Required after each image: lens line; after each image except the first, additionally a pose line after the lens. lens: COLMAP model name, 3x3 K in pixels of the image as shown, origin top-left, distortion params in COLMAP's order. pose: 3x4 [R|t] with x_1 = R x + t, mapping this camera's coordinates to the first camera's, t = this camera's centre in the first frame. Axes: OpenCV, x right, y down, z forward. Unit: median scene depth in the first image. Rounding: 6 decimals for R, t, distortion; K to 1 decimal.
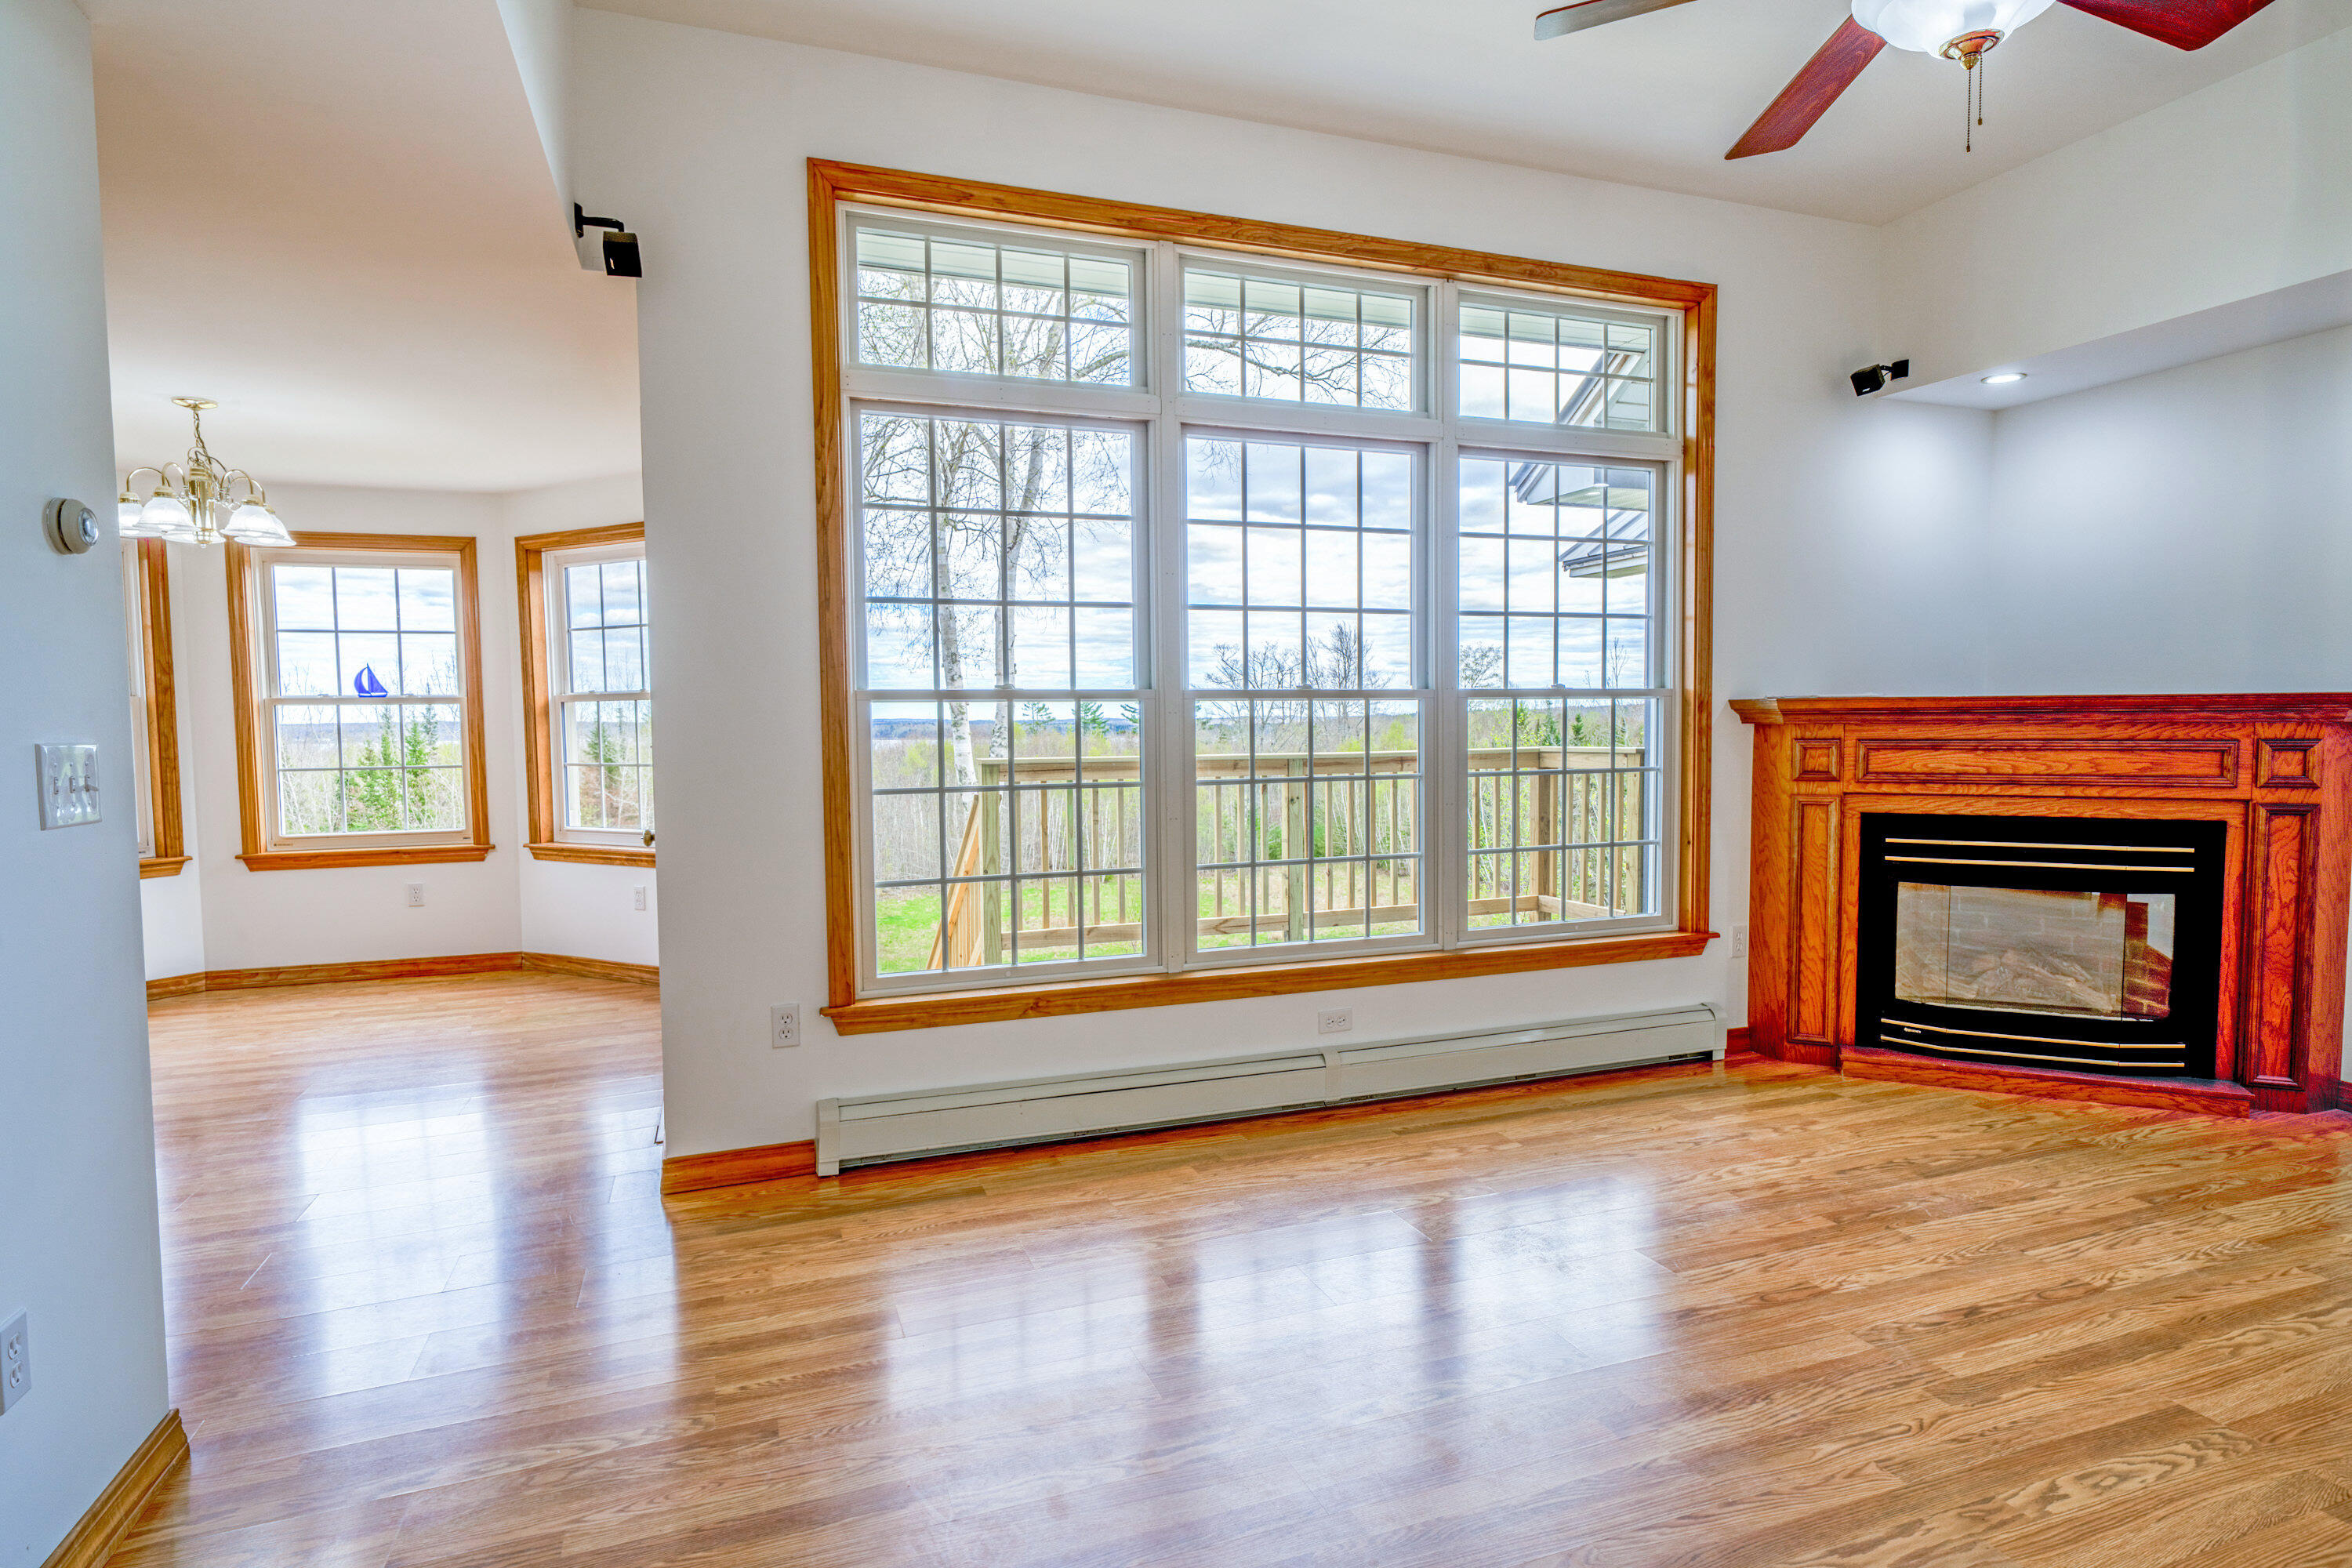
lens RADIAL K [[1261.7, 0, 1176.0], [0, 1261.7, 784.0], [0, 0, 1]] dist [0.017532, 0.000773]
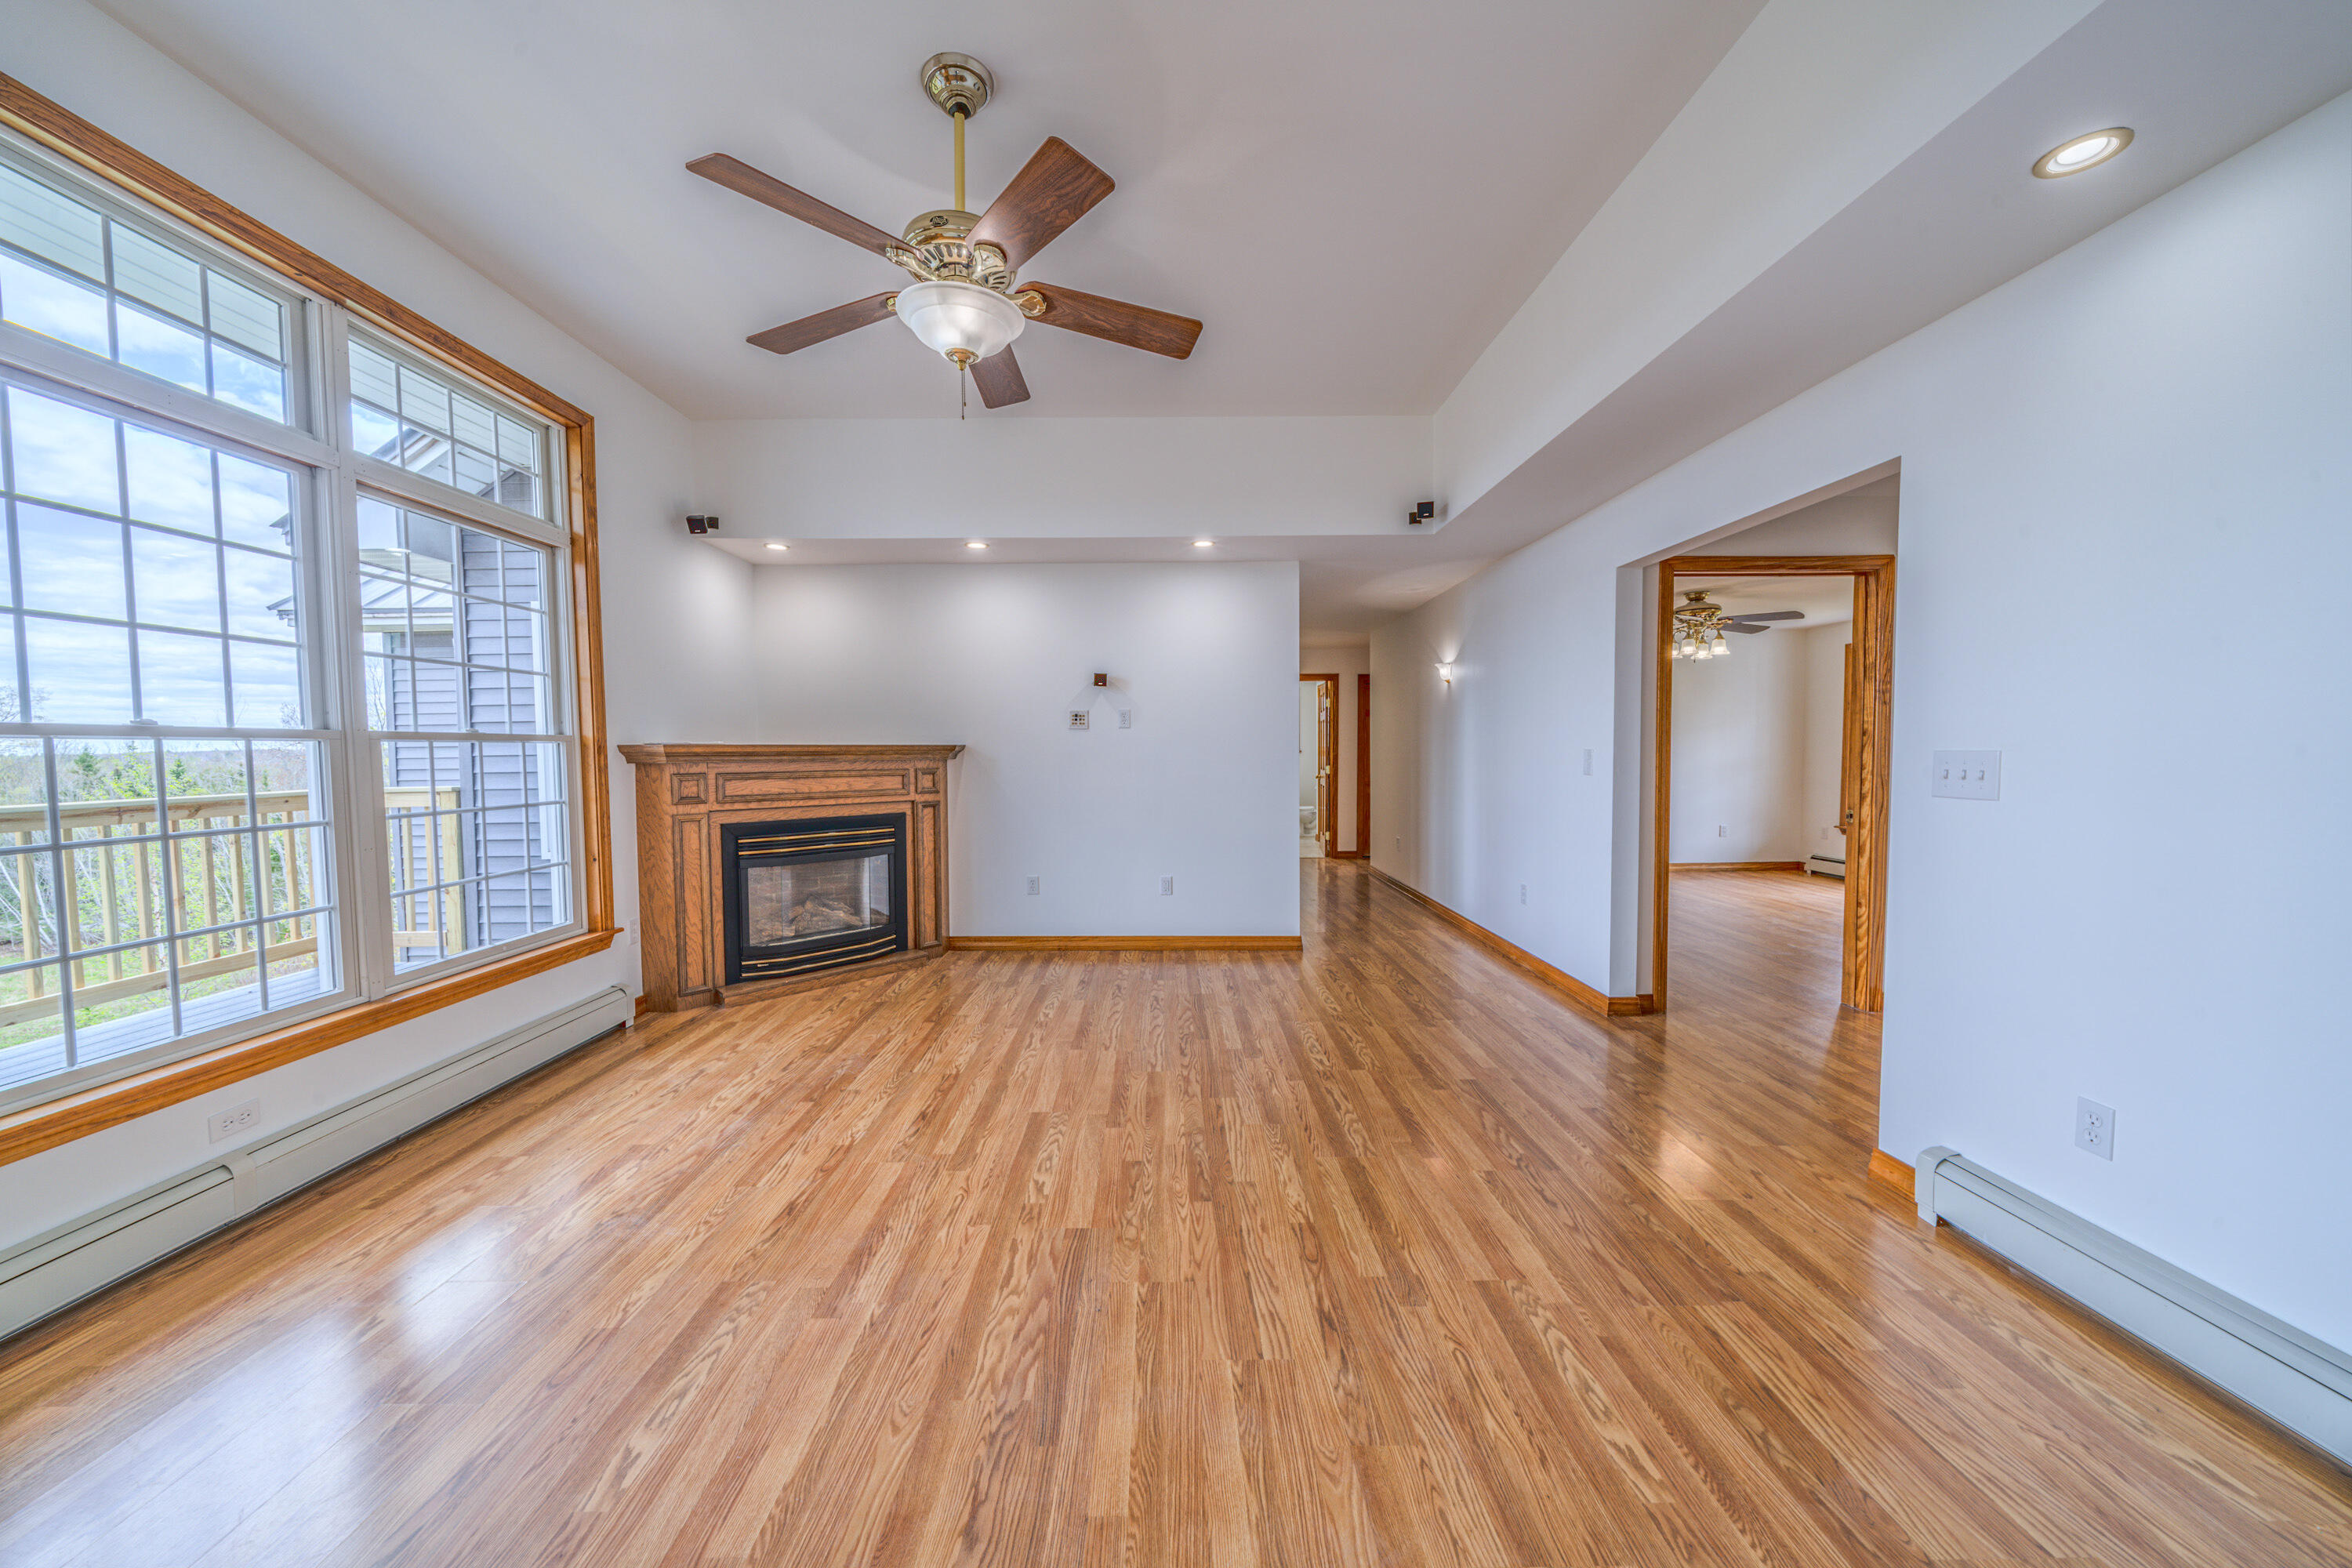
lens RADIAL K [[809.5, 0, 1176.0], [0, 809.5, 784.0], [0, 0, 1]] dist [0.000030, -0.000061]
pose [[0.334510, -0.034758, 0.941751, -0.157340], [0.054237, 0.998373, 0.017583, -0.011457], [-0.940830, 0.045196, 0.335851, 0.206094]]
